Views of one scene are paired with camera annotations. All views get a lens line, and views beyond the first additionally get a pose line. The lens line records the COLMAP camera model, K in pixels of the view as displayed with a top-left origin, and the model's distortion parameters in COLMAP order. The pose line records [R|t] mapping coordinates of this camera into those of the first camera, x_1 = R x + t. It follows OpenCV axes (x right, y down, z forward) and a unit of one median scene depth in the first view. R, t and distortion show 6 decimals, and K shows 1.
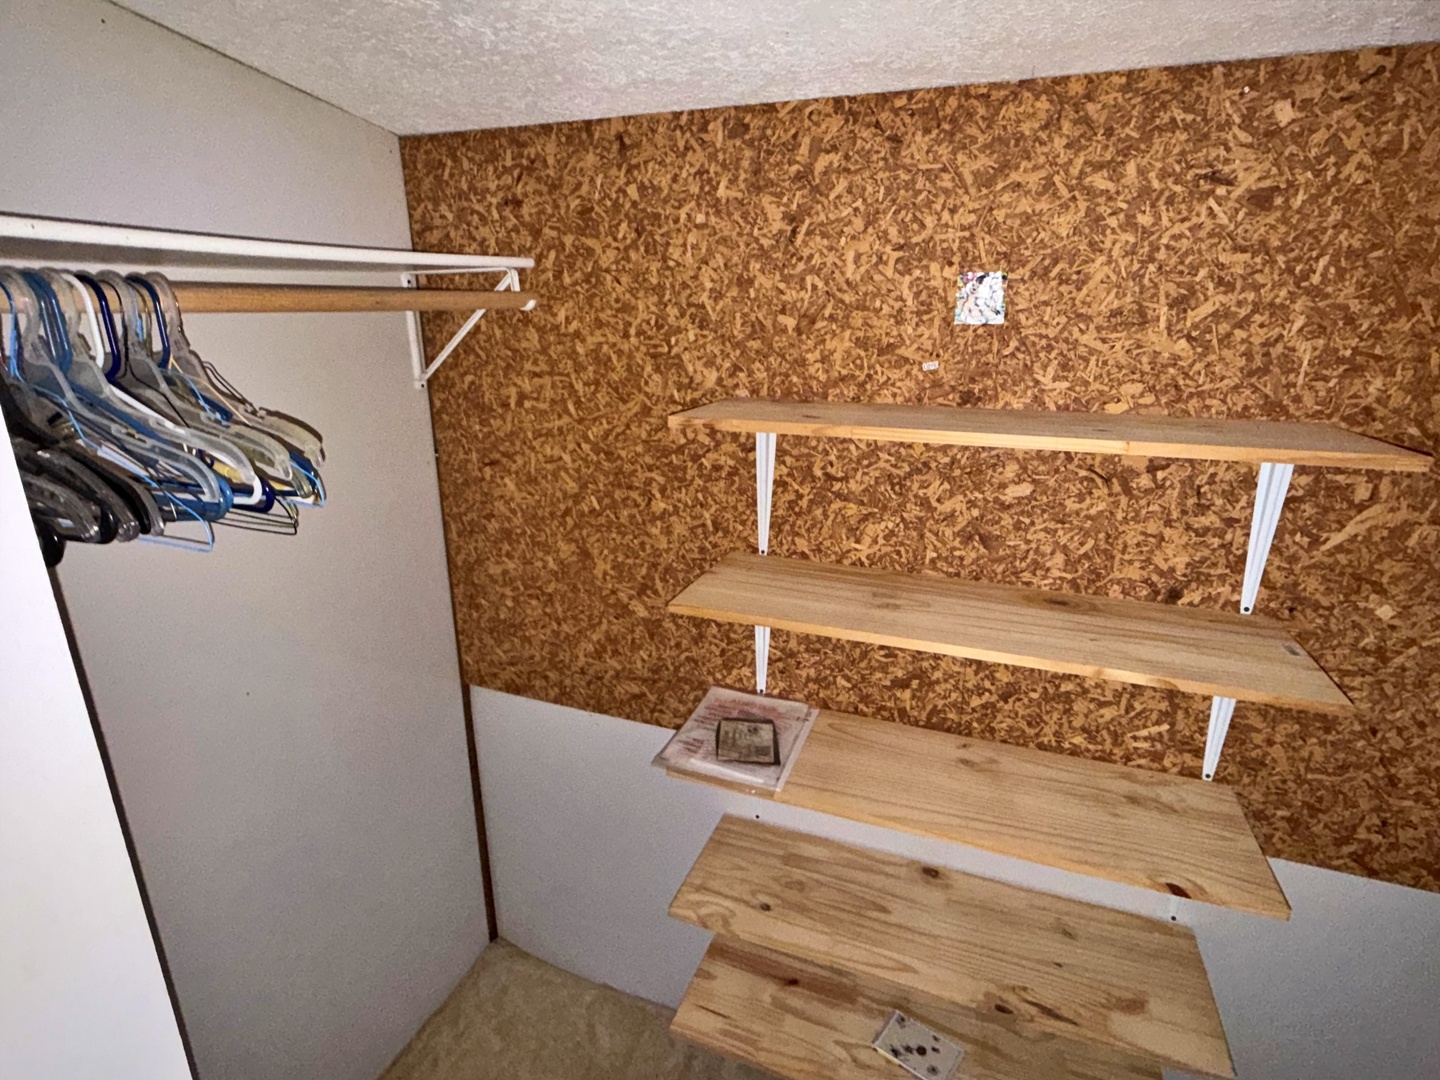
lens RADIAL K [[749.6, 0, 714.3], [0, 749.6, 540.3], [0, 0, 1]] dist [0.002757, -0.000065]
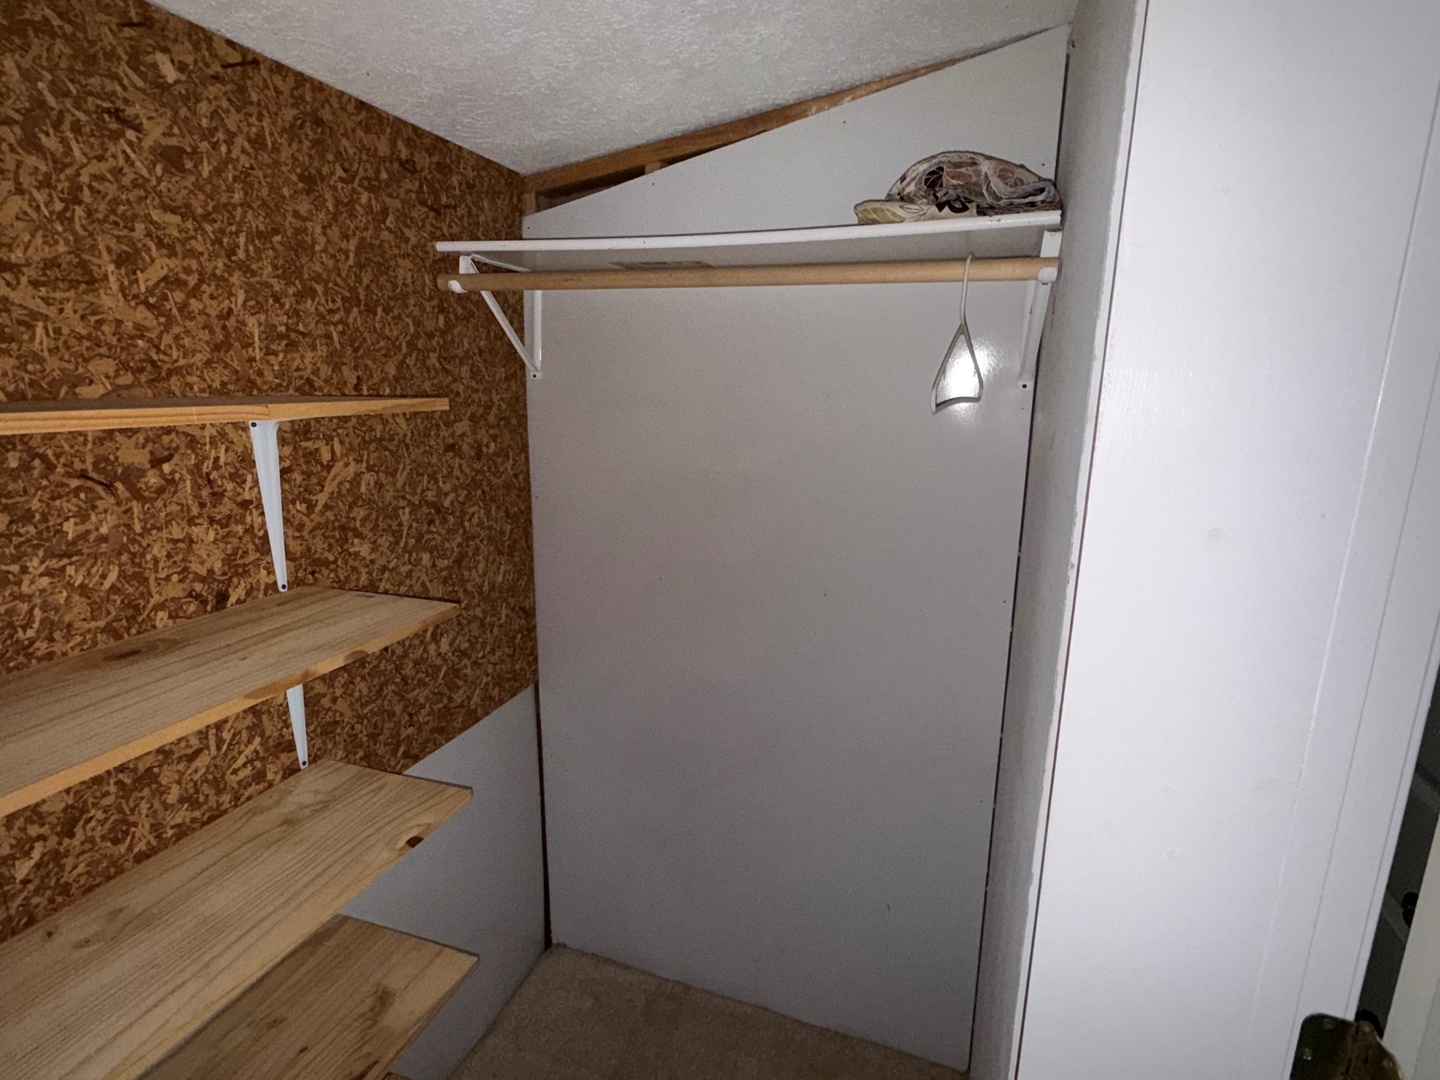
lens RADIAL K [[749.6, 0, 714.3], [0, 749.6, 540.3], [0, 0, 1]] dist [0.002757, -0.000065]
pose [[-0.024808, -0.219011, 0.975407, -0.271024], [0.276592, 0.936115, 0.217223, -0.024700], [-0.960667, 0.275179, 0.037353, 0.408582]]
